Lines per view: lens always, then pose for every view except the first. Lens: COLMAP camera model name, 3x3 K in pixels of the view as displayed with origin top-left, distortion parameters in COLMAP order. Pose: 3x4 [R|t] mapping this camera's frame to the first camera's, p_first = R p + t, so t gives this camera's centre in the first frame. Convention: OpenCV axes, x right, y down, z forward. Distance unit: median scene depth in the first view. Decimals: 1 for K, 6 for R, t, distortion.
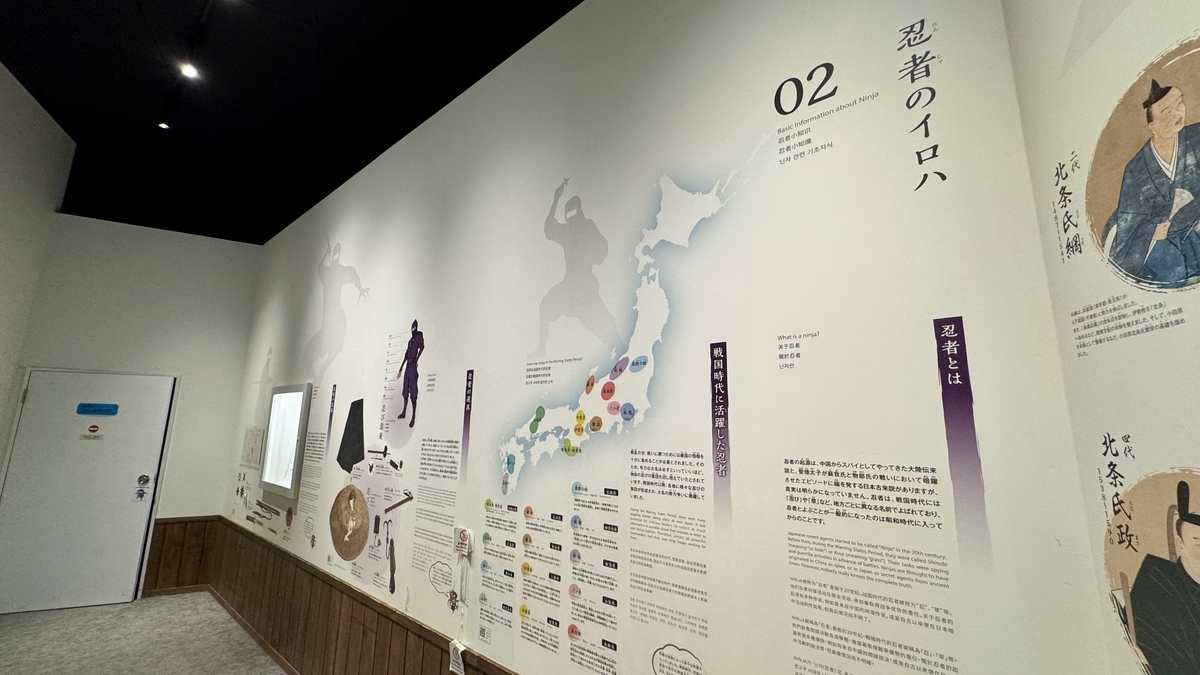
lens RADIAL K [[468.7, 0, 600.0], [0, 468.7, 337.5], [0, 0, 1]] dist [-0.002783, -0.000130]
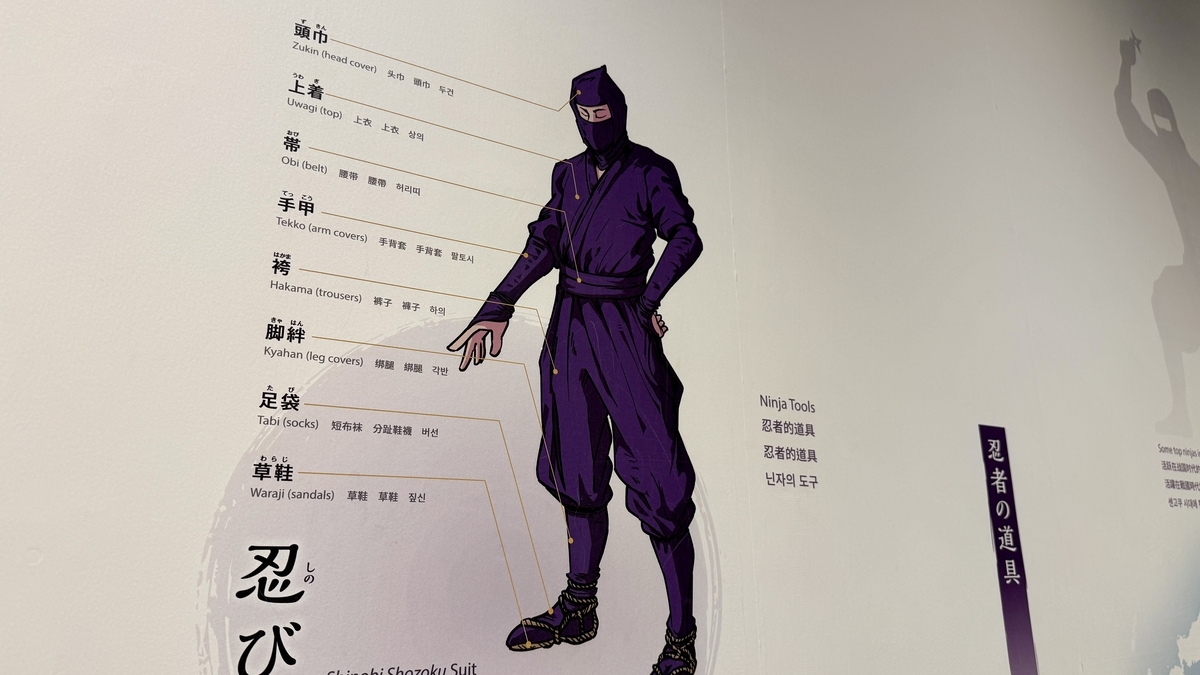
lens RADIAL K [[802.7, 0, 600.0], [0, 802.7, 337.5], [0, 0, 1]] dist [0.097592, -0.142853]
pose [[0.313666, 0.219242, 0.923876, -0.978176], [-0.178562, 0.969239, -0.169384, 0.172408], [-0.932593, -0.111839, 0.343165, 1.310929]]
